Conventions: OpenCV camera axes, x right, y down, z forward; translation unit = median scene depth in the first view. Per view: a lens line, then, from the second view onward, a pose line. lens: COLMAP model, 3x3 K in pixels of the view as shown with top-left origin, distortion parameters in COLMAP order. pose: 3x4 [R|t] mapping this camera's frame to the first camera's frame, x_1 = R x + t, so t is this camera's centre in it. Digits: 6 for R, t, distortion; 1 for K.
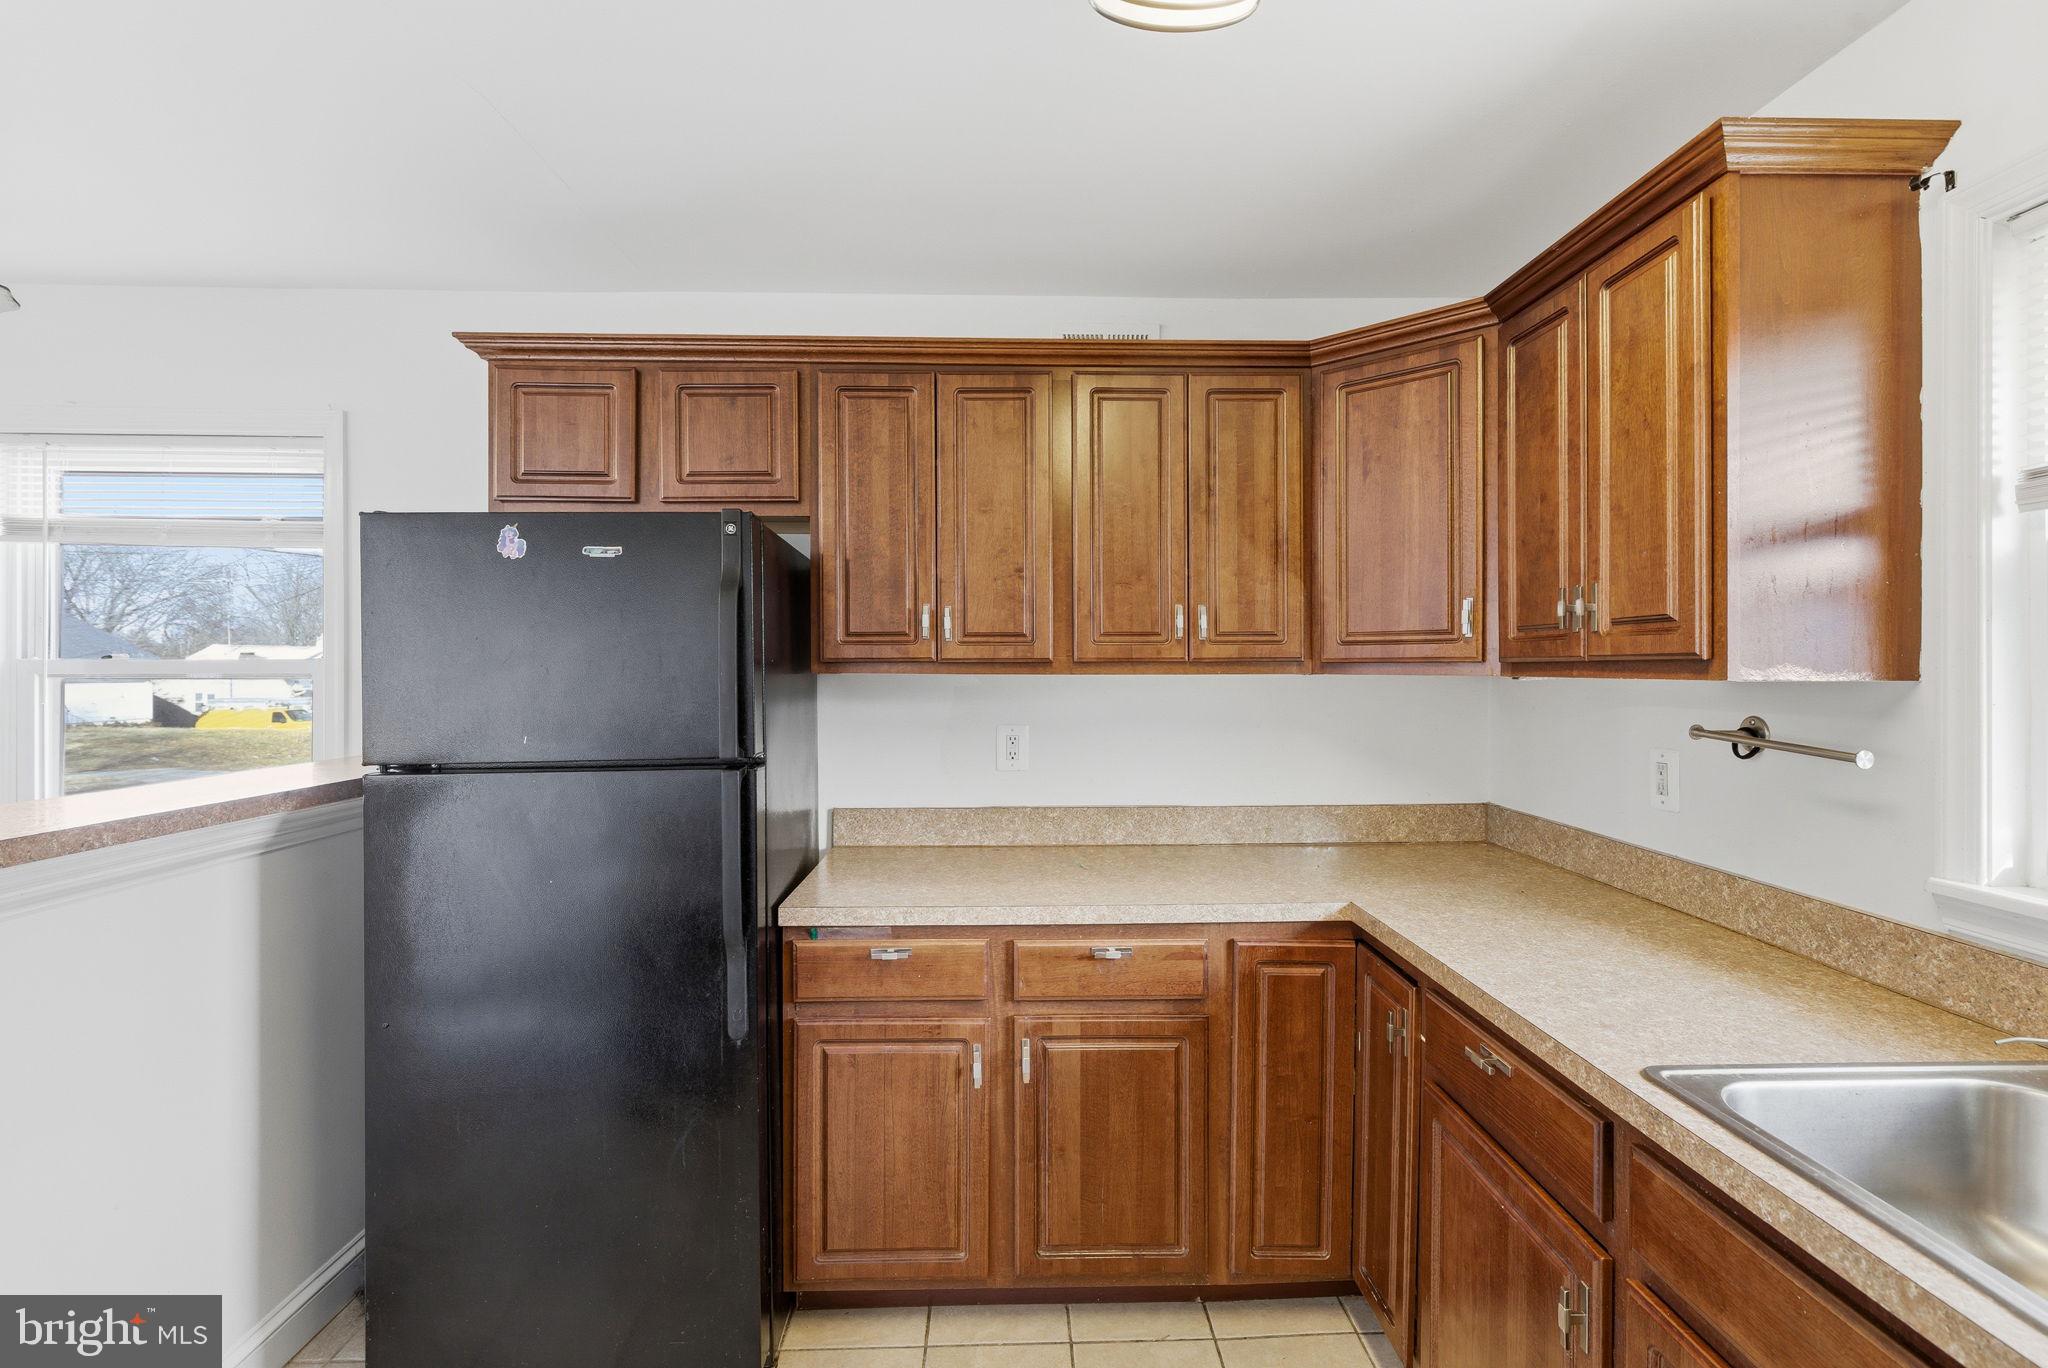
lens RADIAL K [[945.7, 0, 1026.5], [0, 945.7, 671.5], [0, 0, 1]] dist [0.000282, 0.001452]
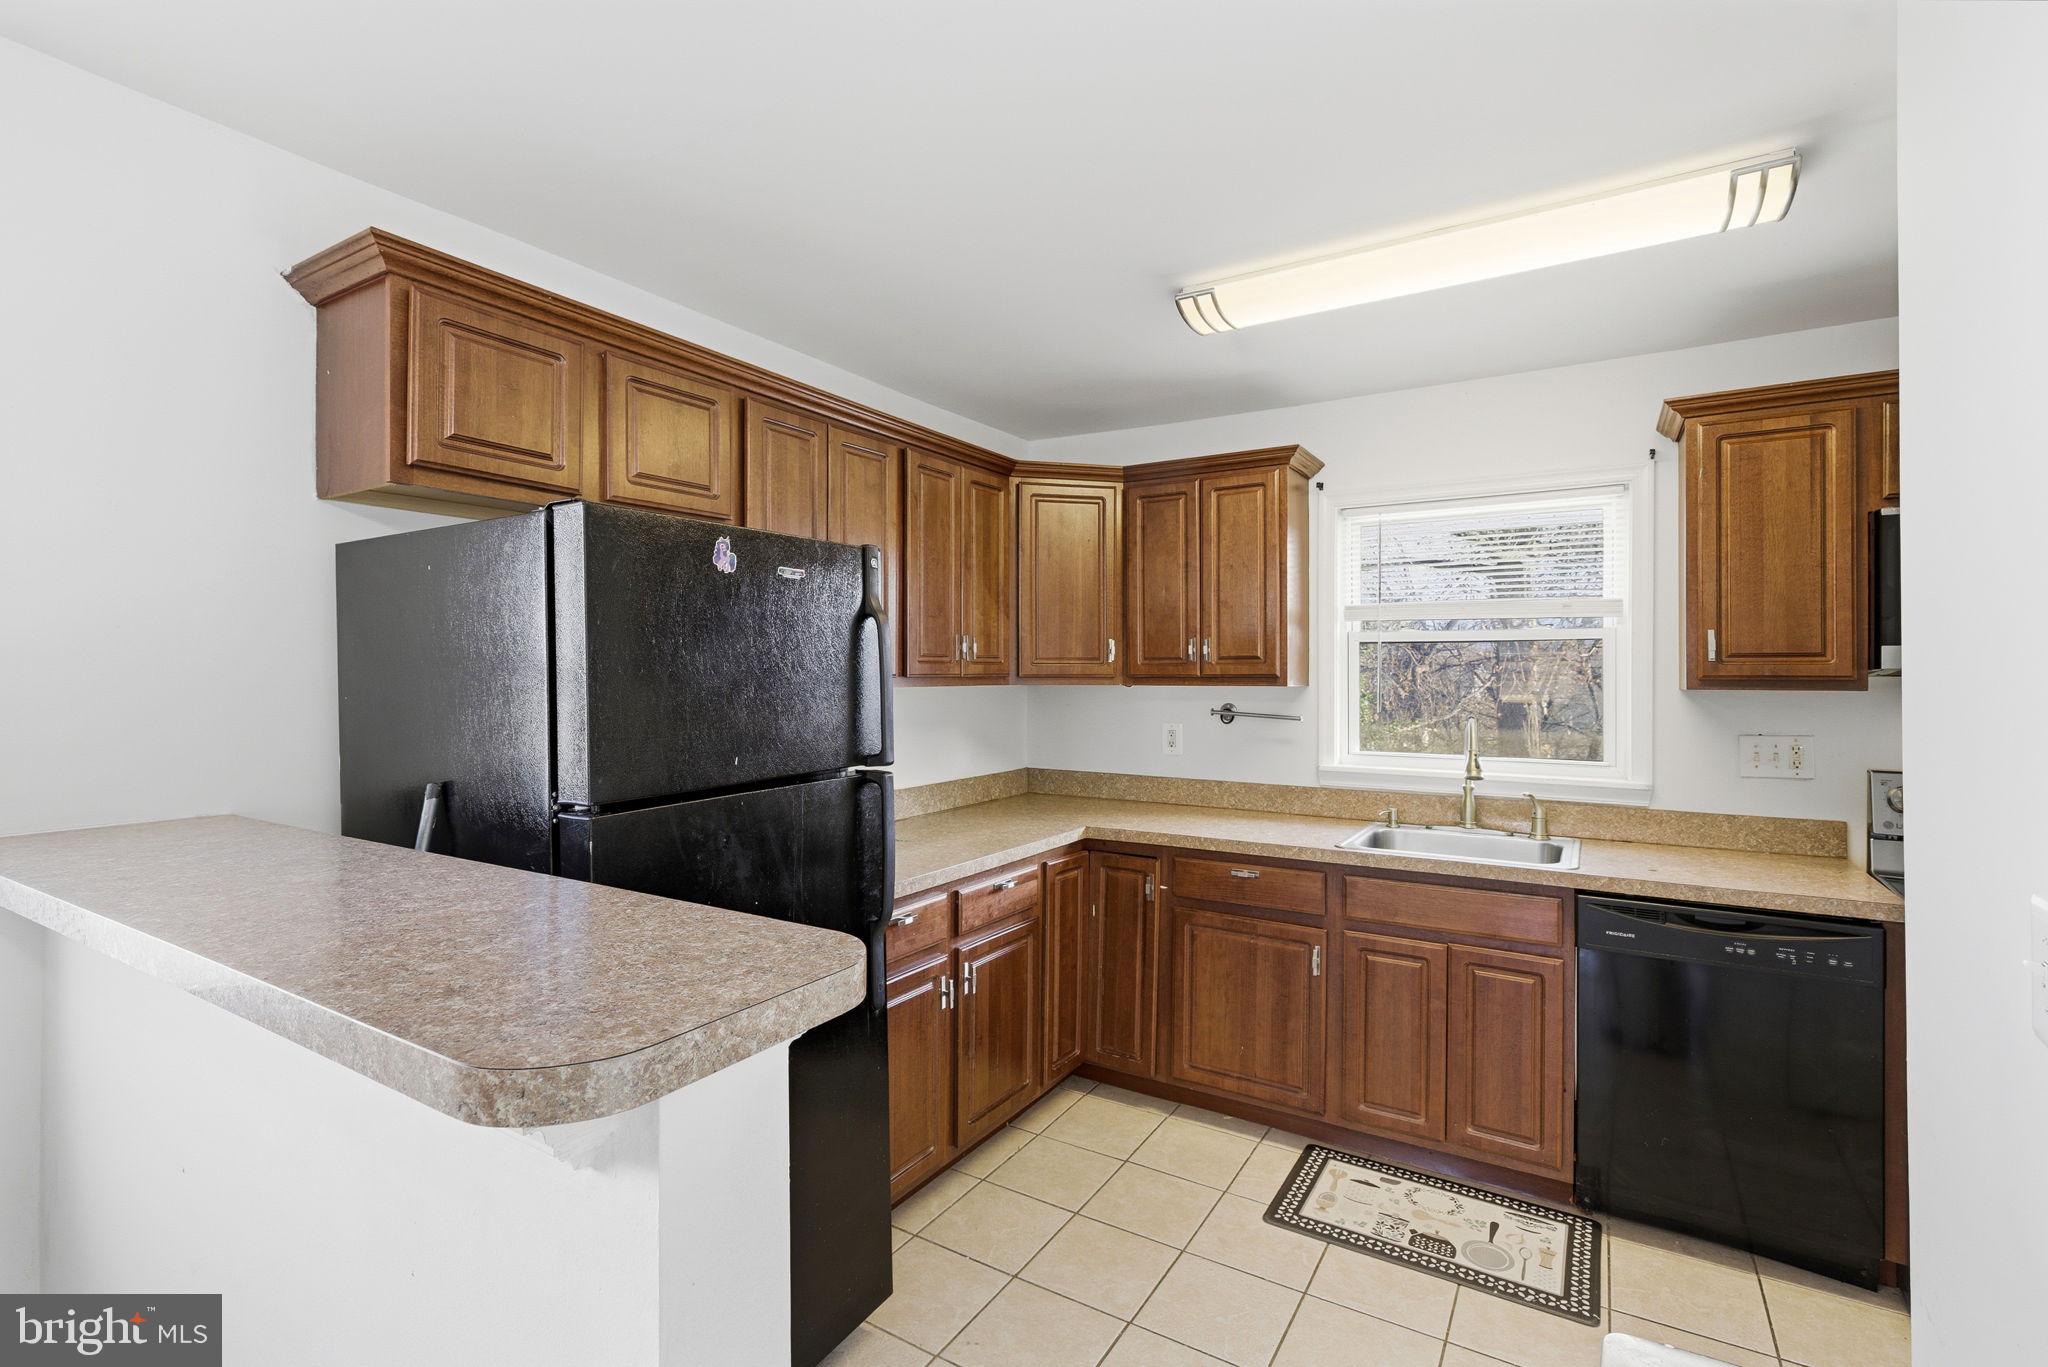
lens RADIAL K [[945.7, 0, 1057.7], [0, 945.7, 674.4], [0, 0, 1]] dist [0.000282, 0.001452]
pose [[0.530735, 0.000383, 0.847537, -1.056403], [0.005297, 0.999979, -0.003769, -0.009358], [-0.847521, 0.006490, 0.530722, 0.185457]]
